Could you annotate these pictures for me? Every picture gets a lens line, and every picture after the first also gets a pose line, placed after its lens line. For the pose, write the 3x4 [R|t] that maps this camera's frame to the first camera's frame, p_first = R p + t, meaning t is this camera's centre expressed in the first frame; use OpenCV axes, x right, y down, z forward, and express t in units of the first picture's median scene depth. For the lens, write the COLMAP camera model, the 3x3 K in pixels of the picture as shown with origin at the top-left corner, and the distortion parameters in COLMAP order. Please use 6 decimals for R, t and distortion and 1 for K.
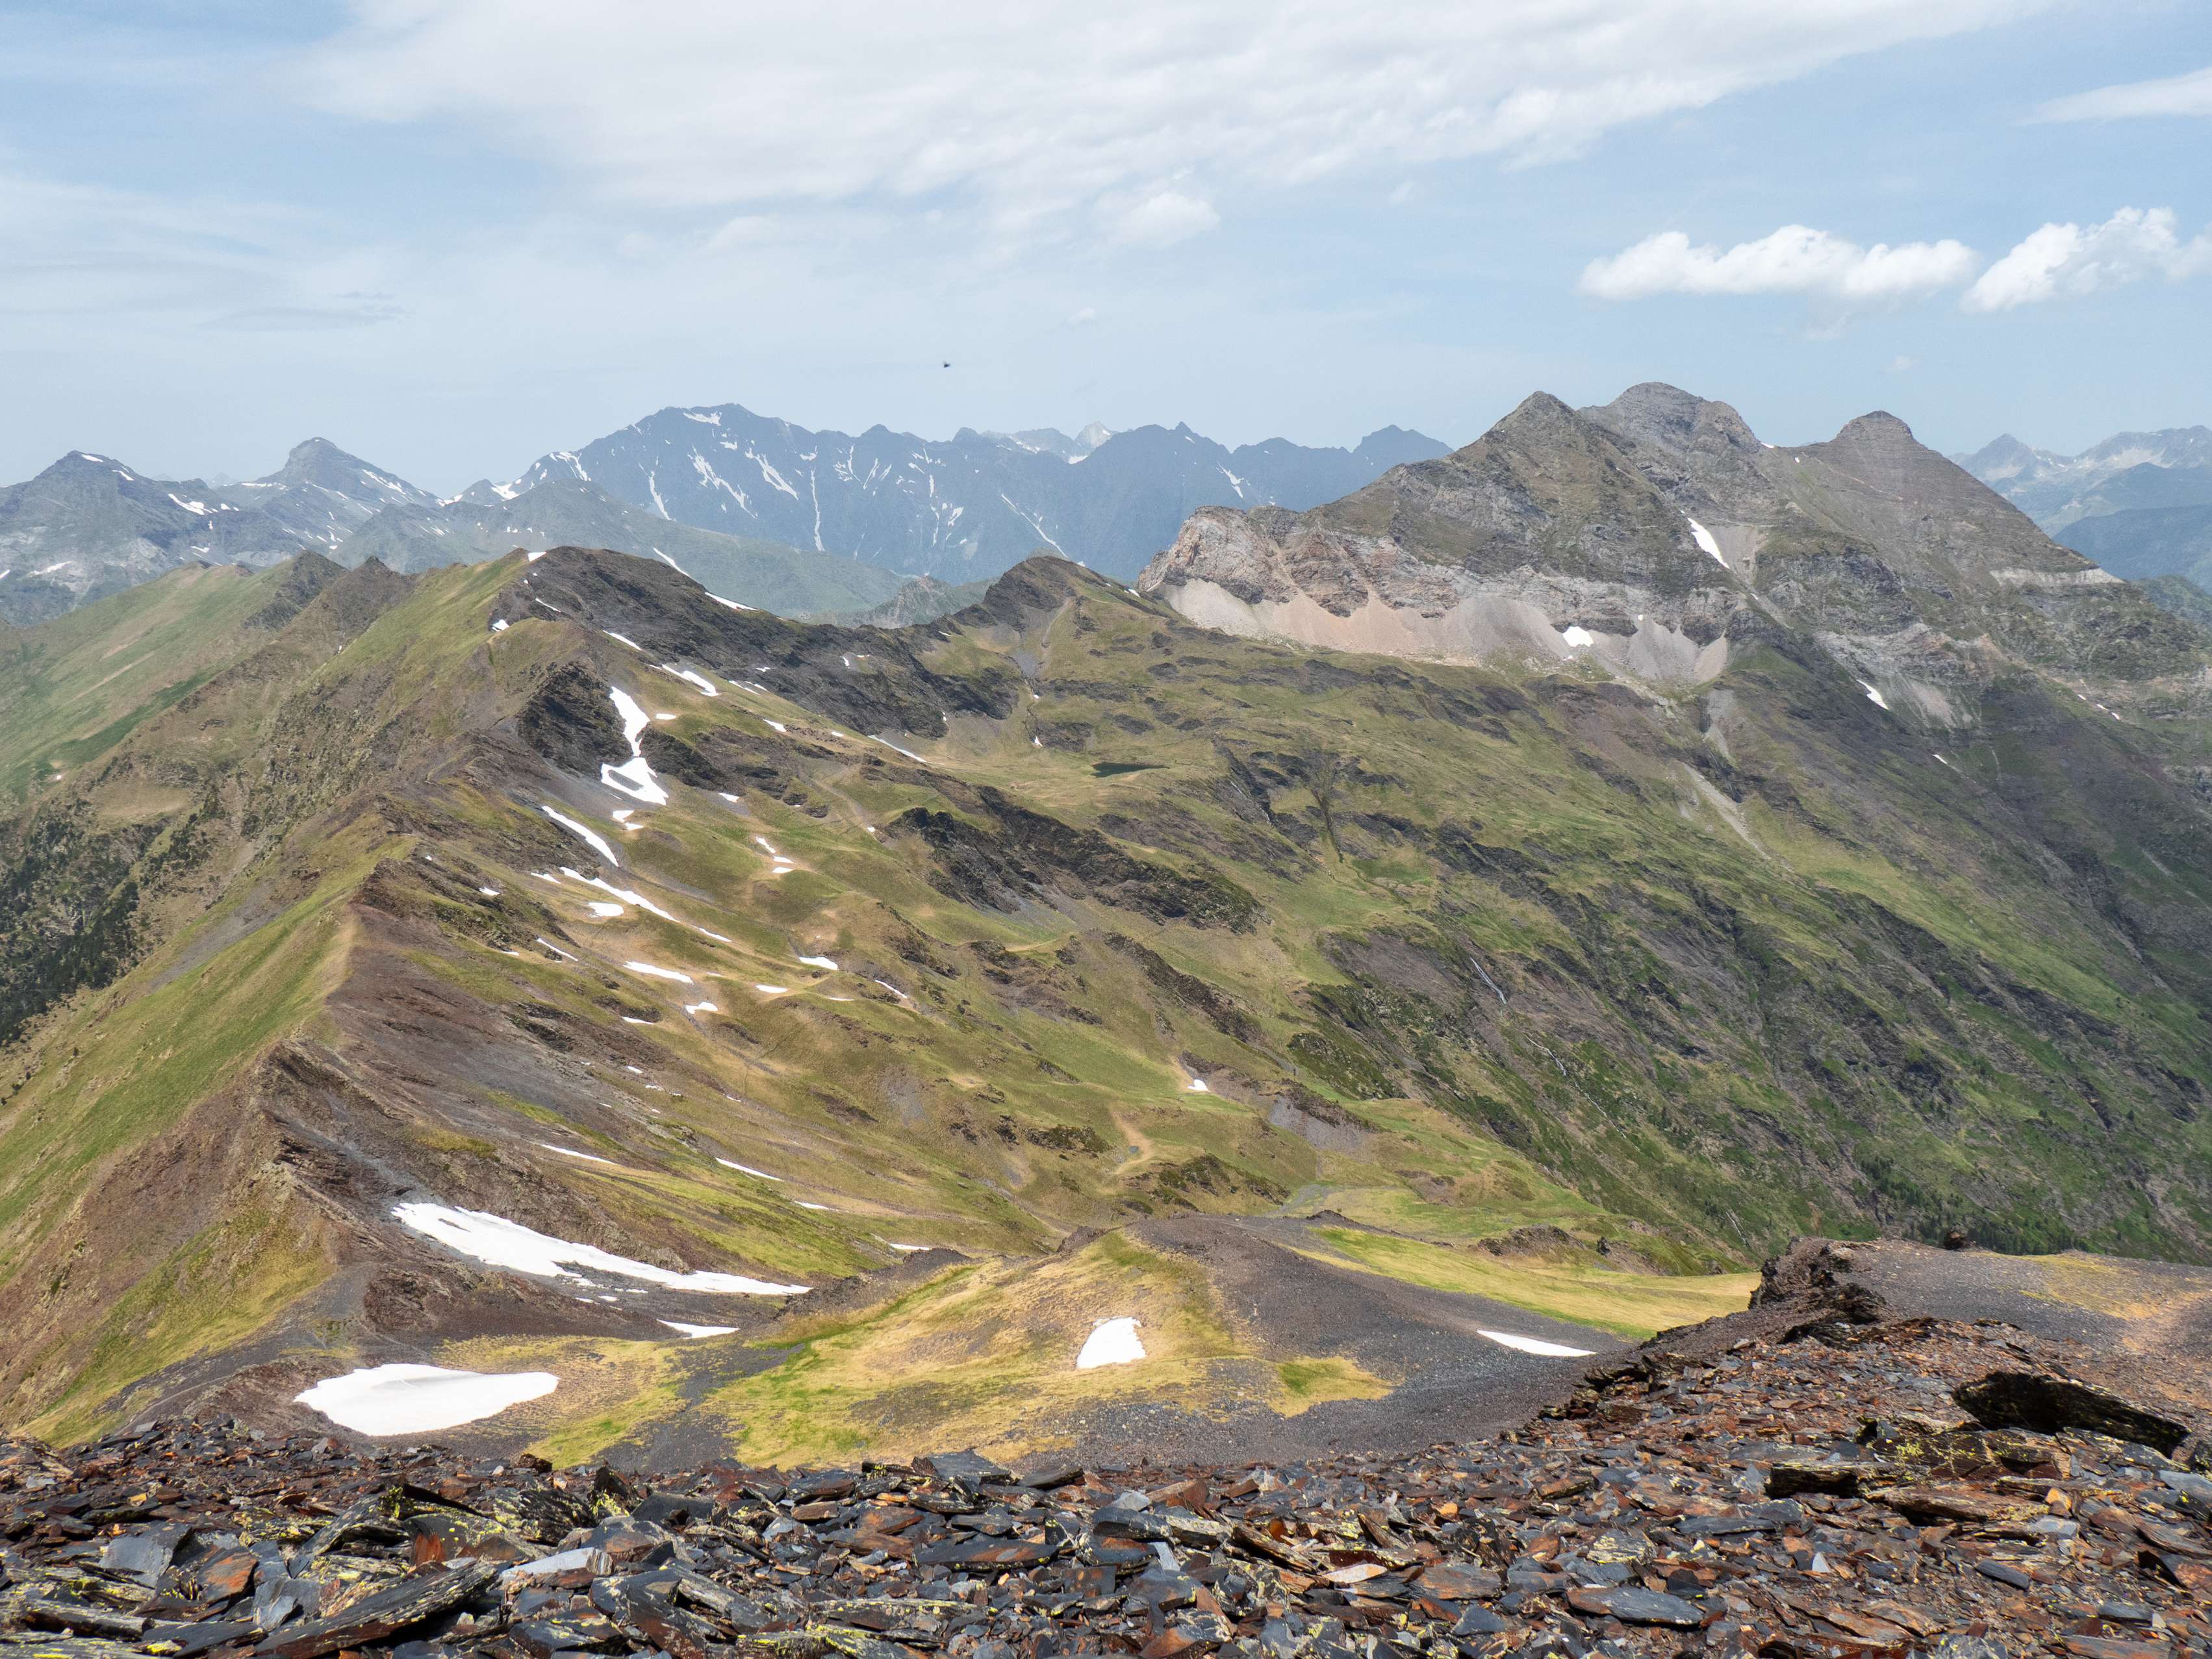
lens RADIAL K [[1700.0, 0, 1104.6], [0, 1700.0, 838.3], [0, 0, 1]] dist [-0.025151, 0.008482]
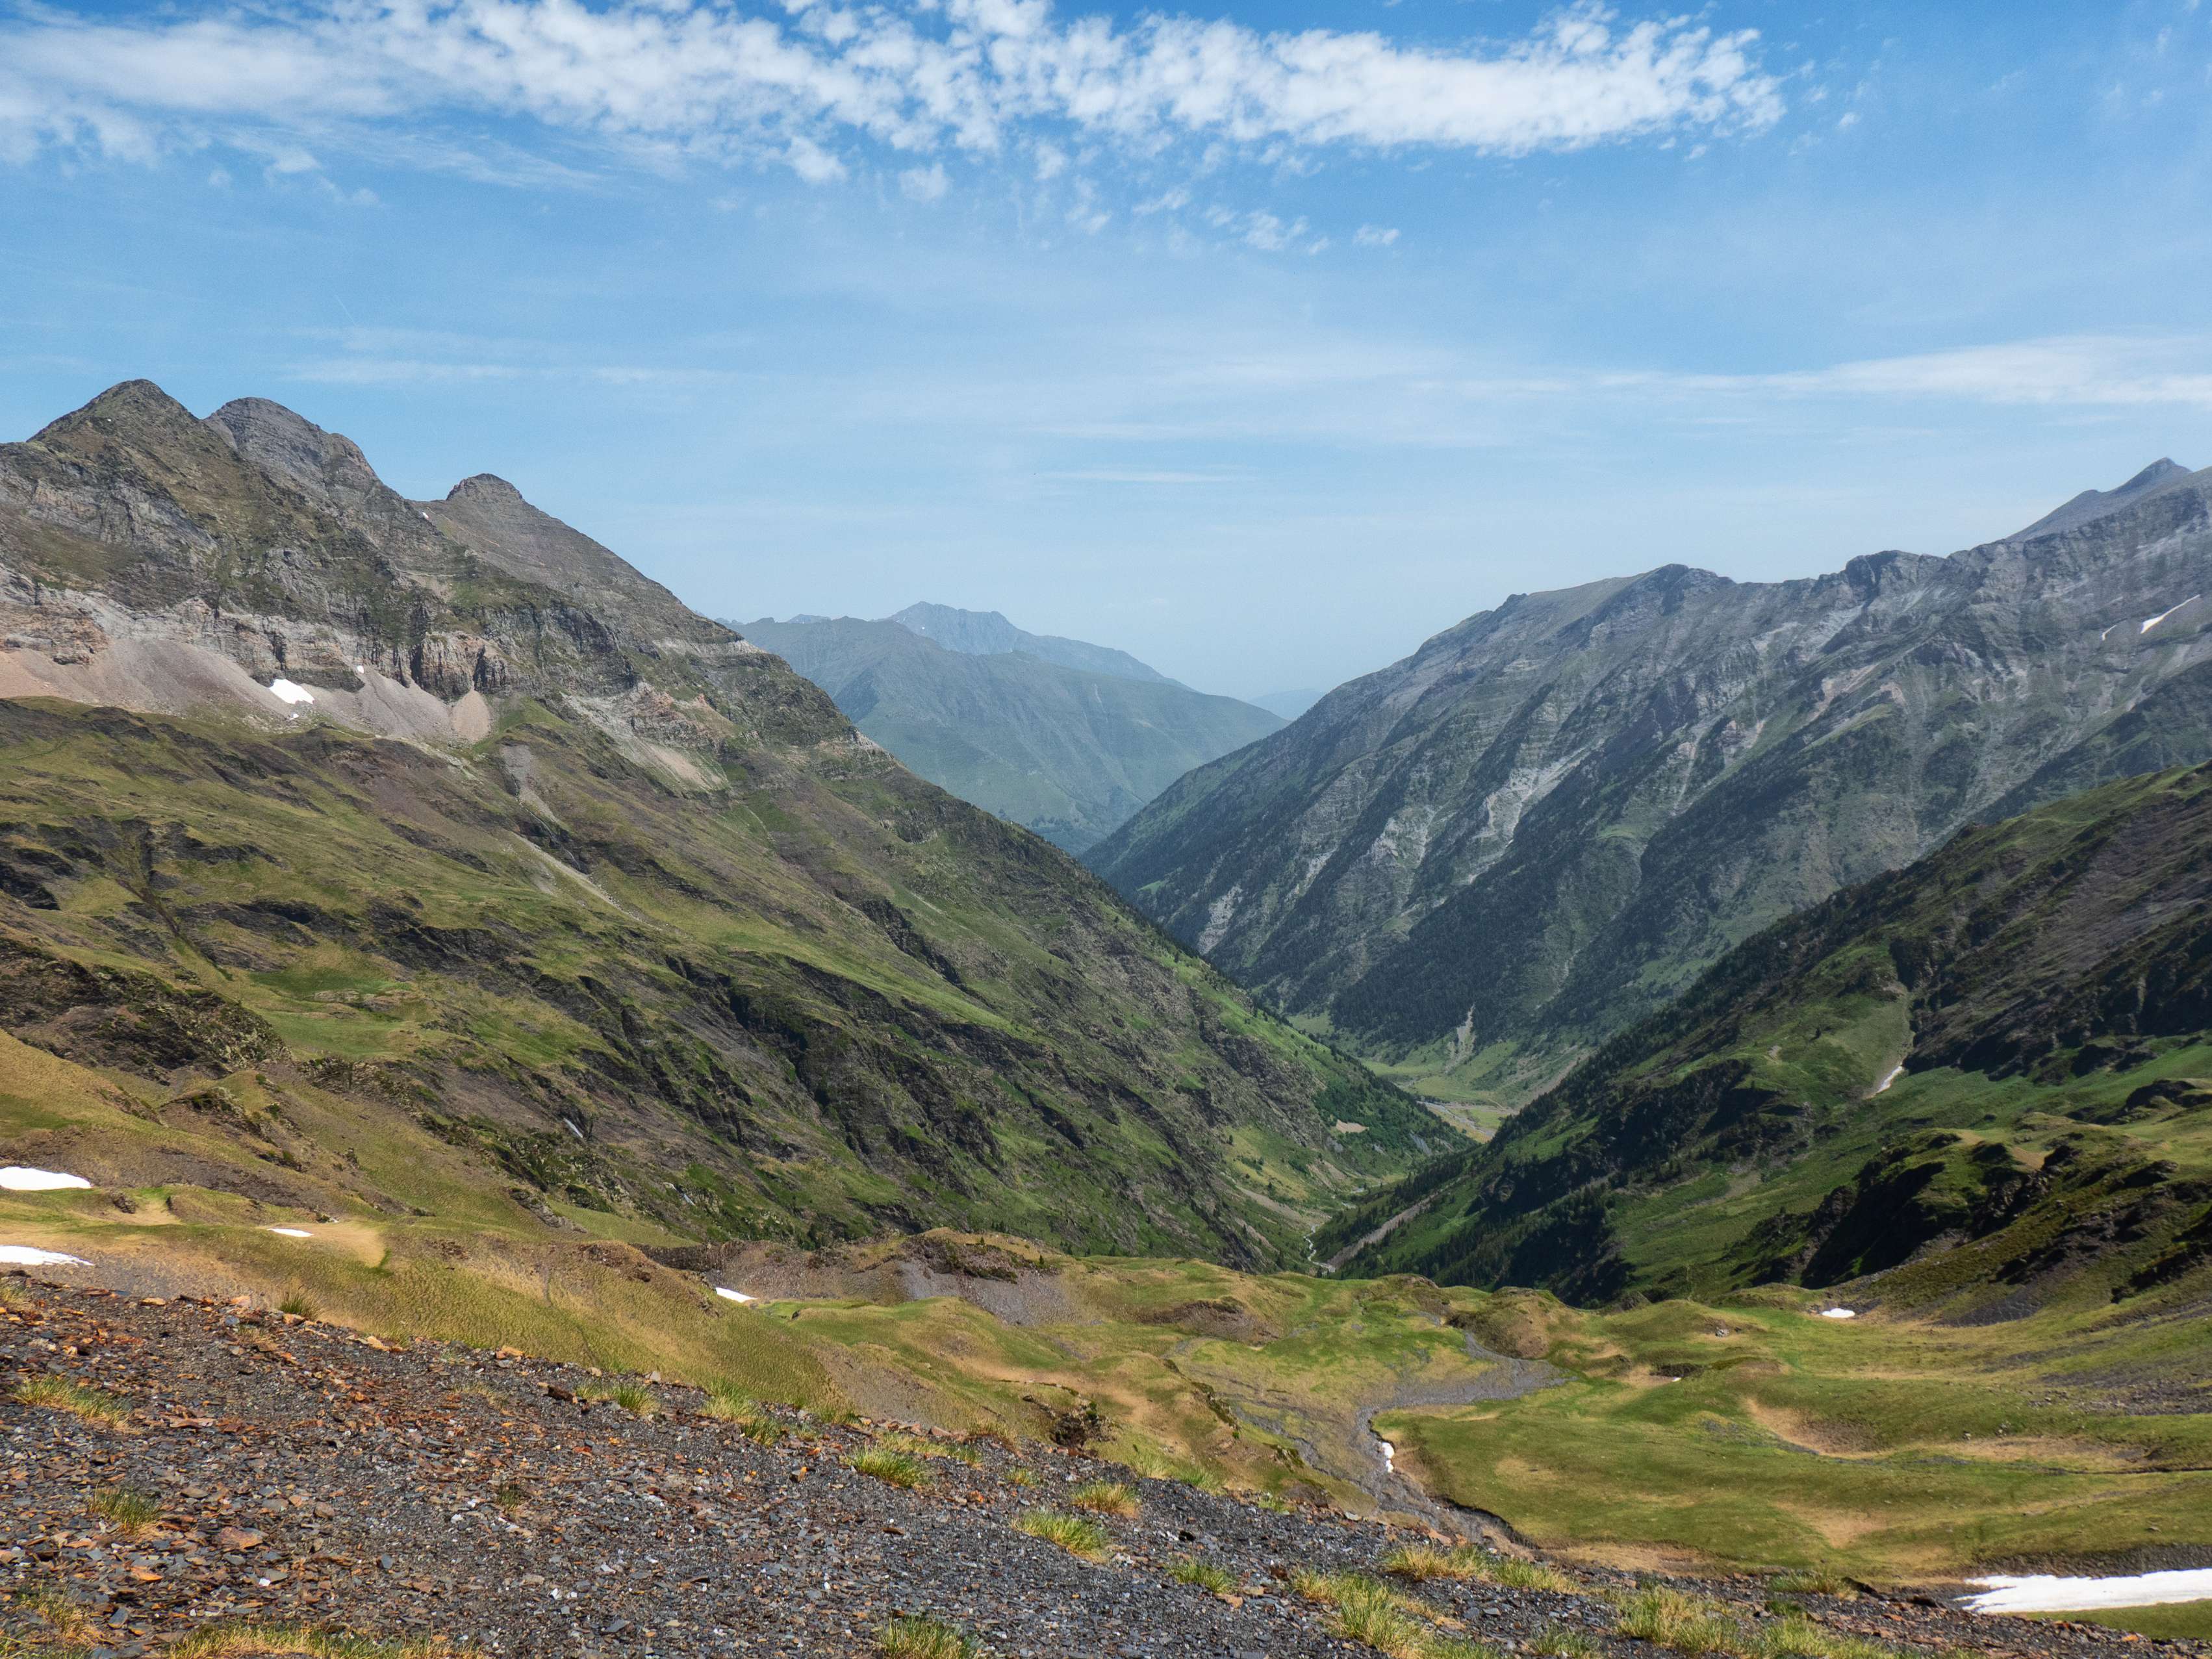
lens RADIAL K [[1700.0, 0, 1103.3], [0, 1700.0, 832.0], [0, 0, 1]] dist [-0.025151, 0.008482]
pose [[0.561581, -0.055378, 0.825567, -0.136084], [0.152573, 0.987579, -0.037540, 0.024070], [-0.813234, 0.147041, 0.563054, 0.302527]]
